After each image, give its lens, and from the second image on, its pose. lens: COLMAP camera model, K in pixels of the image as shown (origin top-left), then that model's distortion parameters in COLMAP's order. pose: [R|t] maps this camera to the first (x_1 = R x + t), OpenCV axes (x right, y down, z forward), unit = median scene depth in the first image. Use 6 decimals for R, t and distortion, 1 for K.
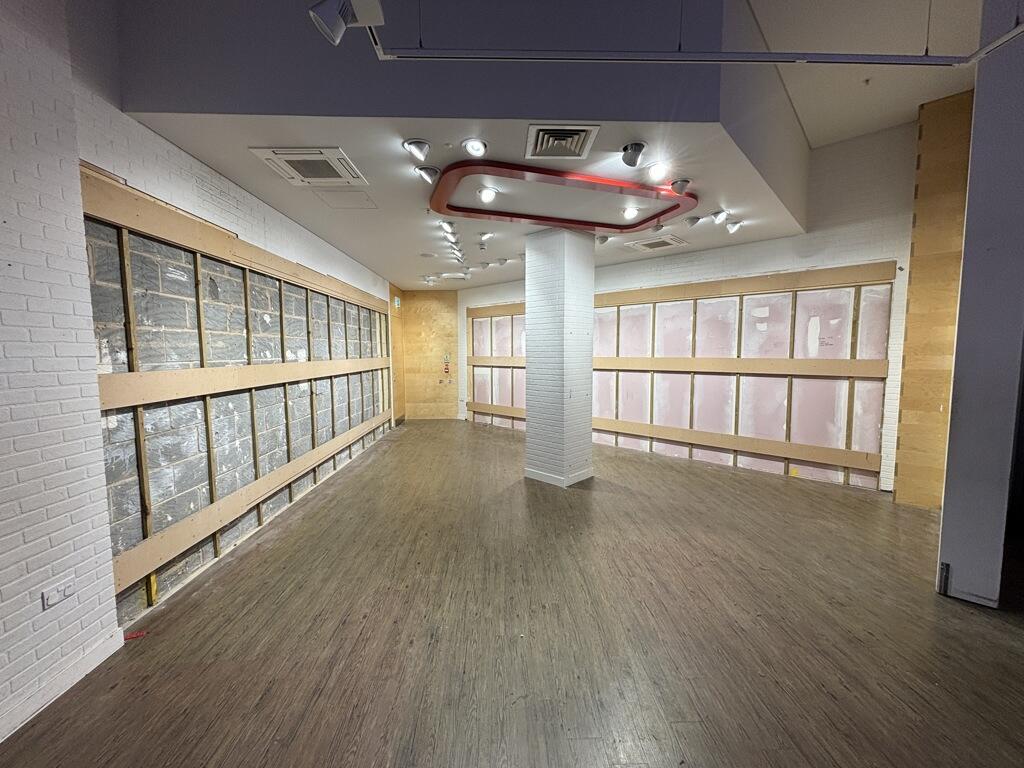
lens RADIAL K [[414.4, 0, 511.6], [0, 414.4, 383.9], [0, 0, 1]] dist [0.003649, 0.000410]
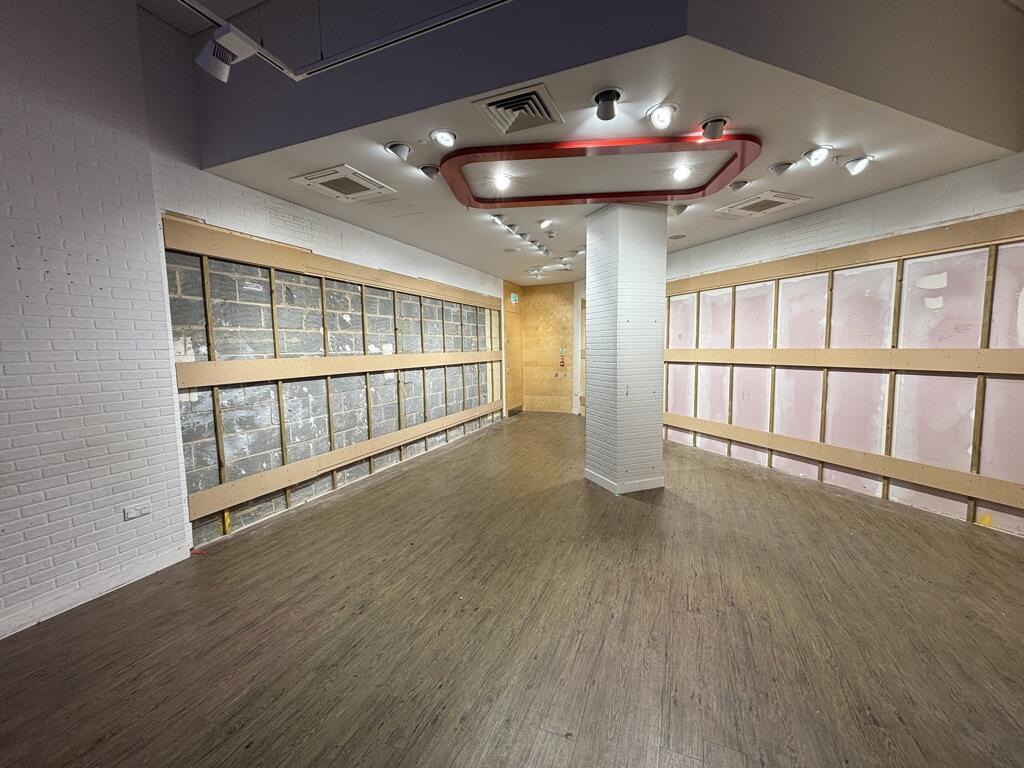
lens RADIAL K [[414.4, 0, 511.5], [0, 414.4, 384.4], [0, 0, 1]] dist [0.003649, 0.000410]
pose [[0.909500, 0.028618, -0.414718, 0.314951], [-0.022241, 0.999549, 0.020199, -0.000998], [0.415109, -0.009148, 0.909726, 0.098671]]
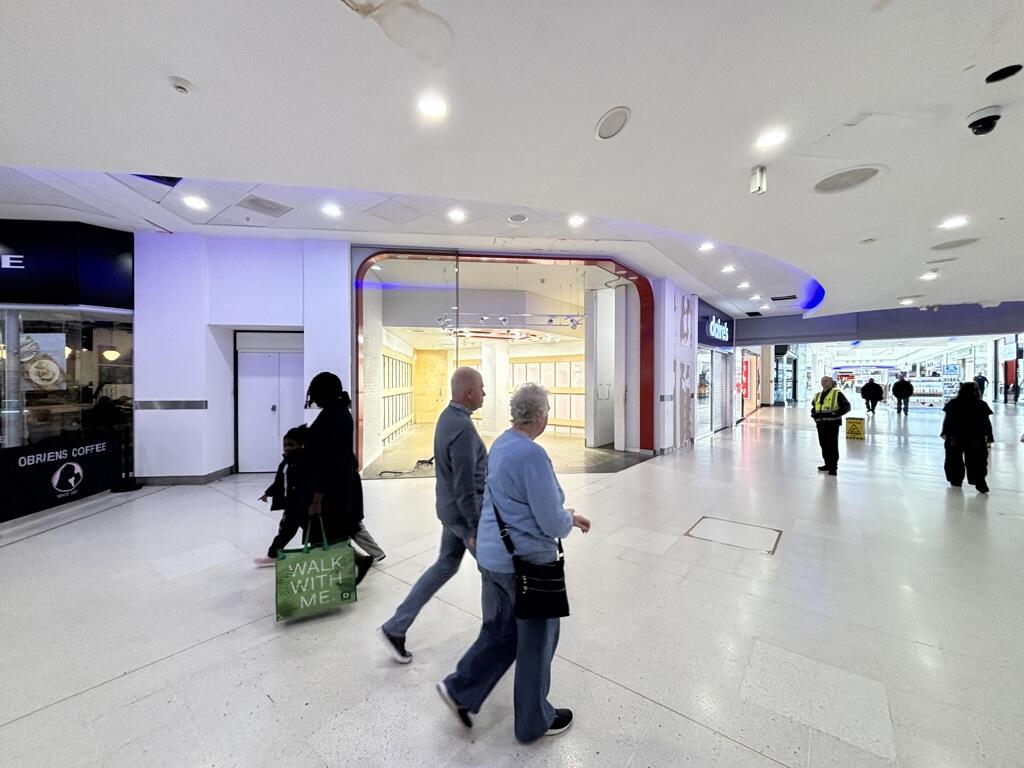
lens RADIAL K [[414.4, 0, 498.8], [0, 414.4, 381.6], [0, 0, 1]] dist [0.003649, 0.000410]
pose [[0.998570, 0.007316, 0.052951, 0.004957], [-0.003175, 0.996959, -0.077865, 0.120899], [-0.053359, 0.077586, 0.995557, -1.772001]]
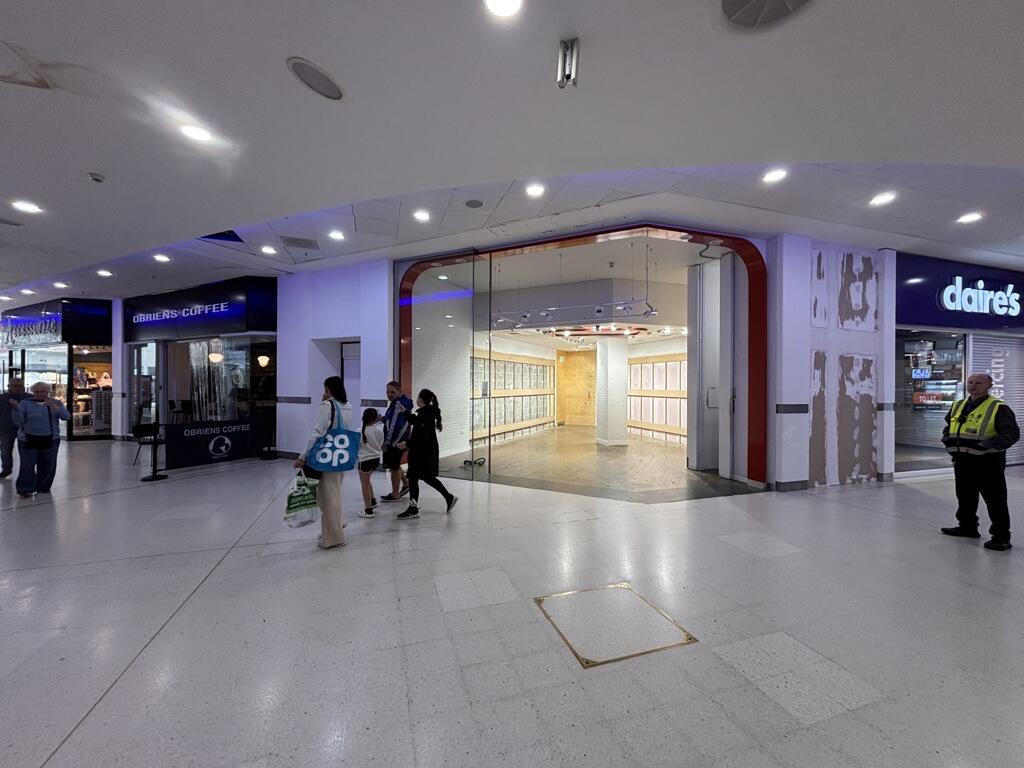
lens RADIAL K [[414.4, 0, 504.8], [0, 414.4, 384.5], [0, 0, 1]] dist [0.003649, 0.000410]
pose [[0.869076, 0.010377, -0.494570, 0.844873], [-0.048050, 0.996823, -0.063520, 0.094047], [0.492340, 0.078968, 0.866813, -1.450825]]
